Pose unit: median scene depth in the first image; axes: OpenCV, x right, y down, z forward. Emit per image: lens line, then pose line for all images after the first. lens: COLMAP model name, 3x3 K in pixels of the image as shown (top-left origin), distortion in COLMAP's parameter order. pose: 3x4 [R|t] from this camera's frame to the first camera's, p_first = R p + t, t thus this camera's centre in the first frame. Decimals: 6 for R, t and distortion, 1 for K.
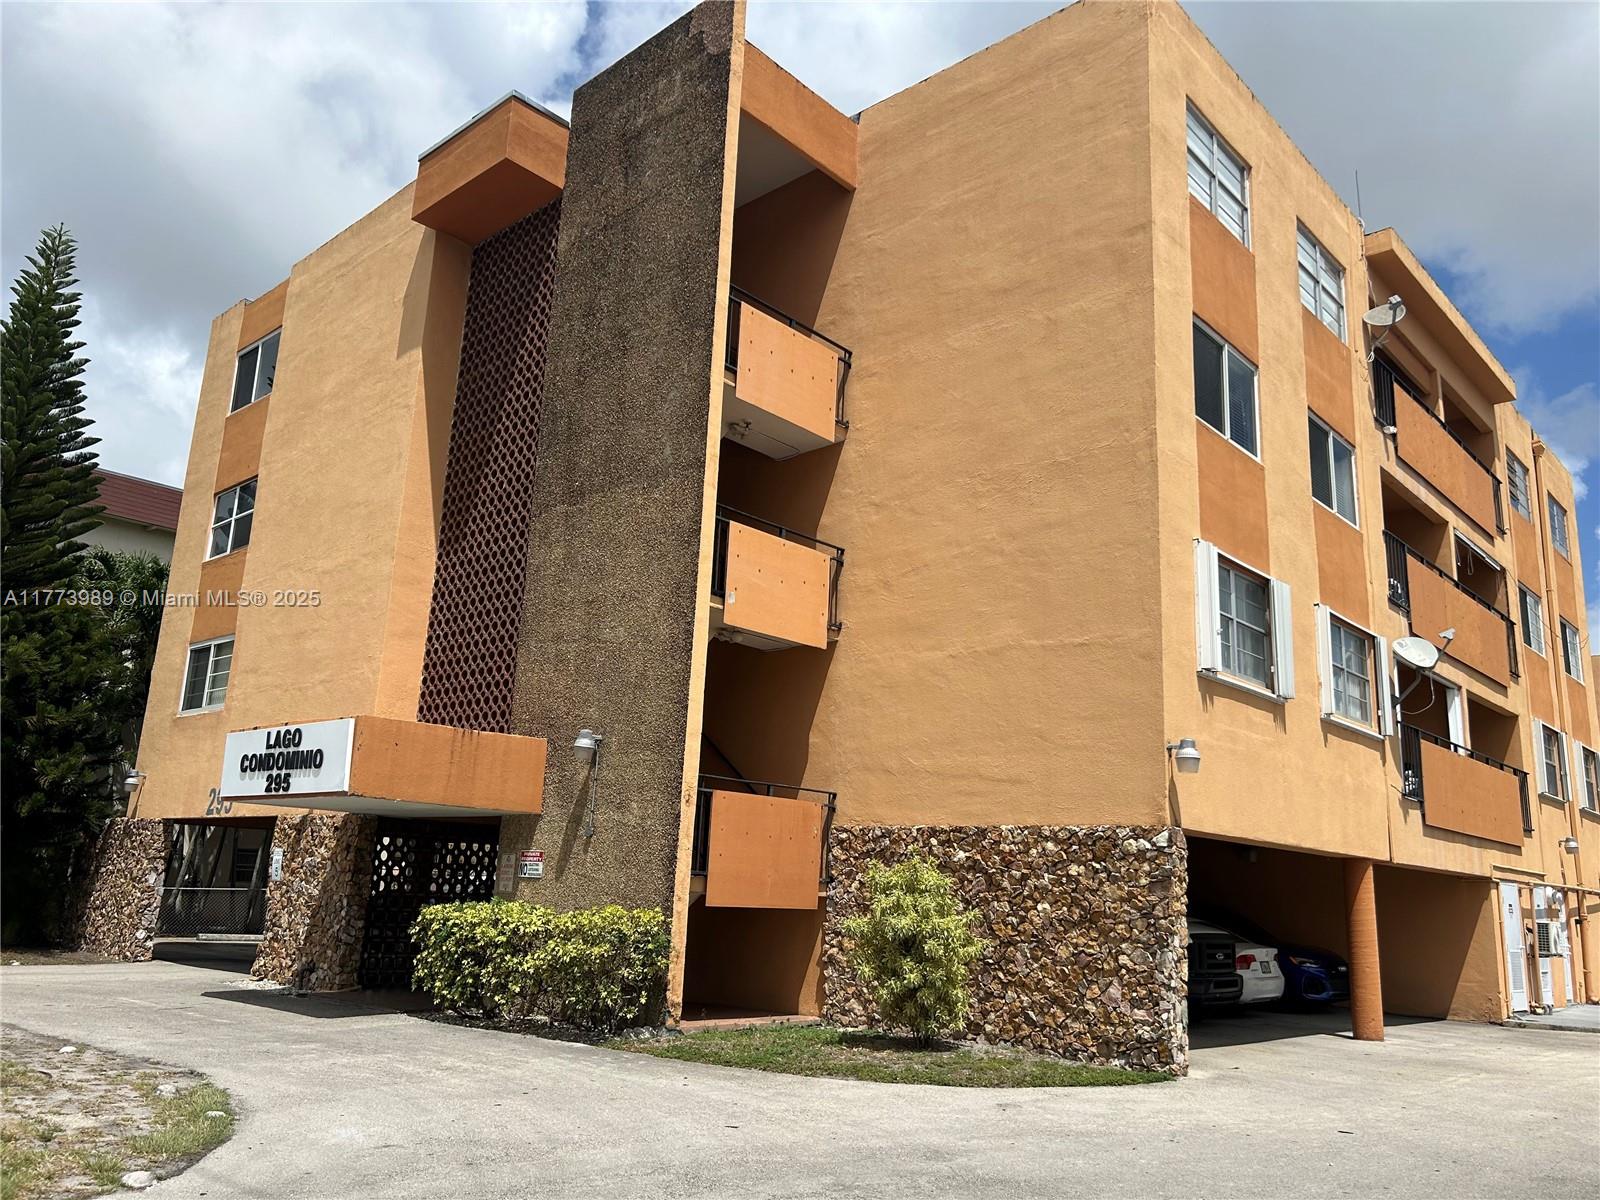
lens RADIAL K [[1217.5, 0, 800.6], [0, 1217.5, 604.4], [0, 0, 1]] dist [0.013974, 0.000148]
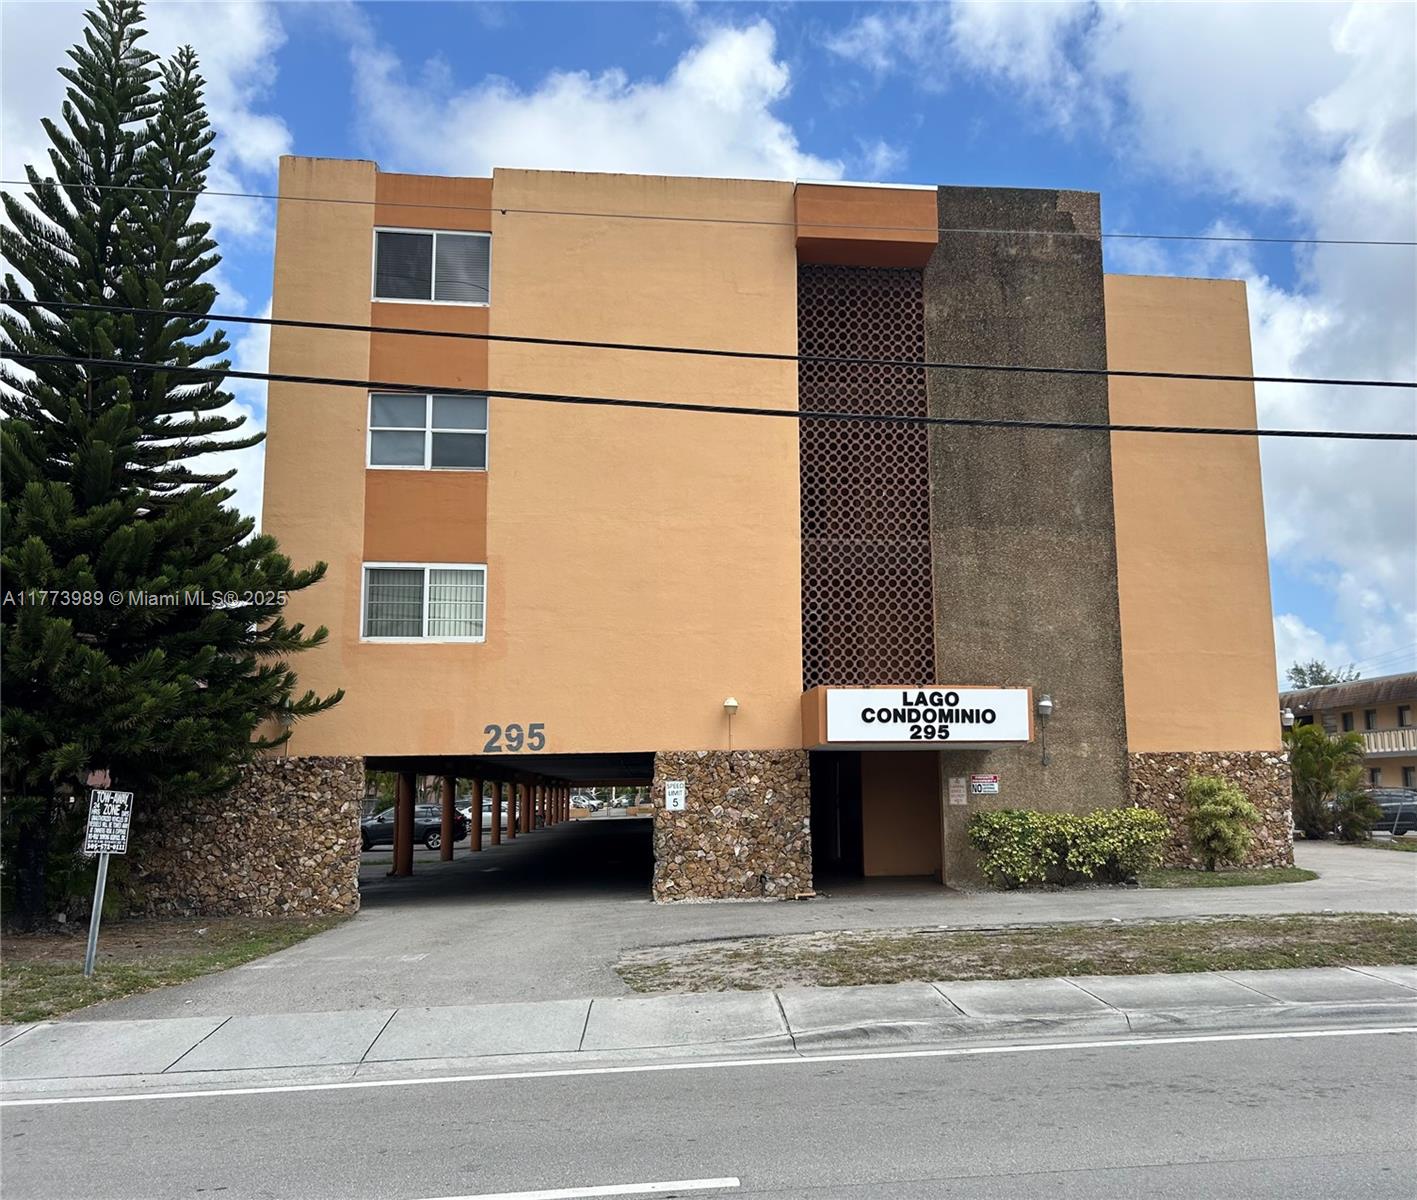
lens RADIAL K [[1286.5, 0, 709.8], [0, 1286.5, 596.8], [0, 0, 1]] dist [0.017424, -0.006281]
pose [[0.633673, 0.064754, 0.770886, -1.668563], [-0.135636, 0.990354, 0.028305, -0.003923], [-0.761618, -0.122496, 0.636343, 0.326401]]
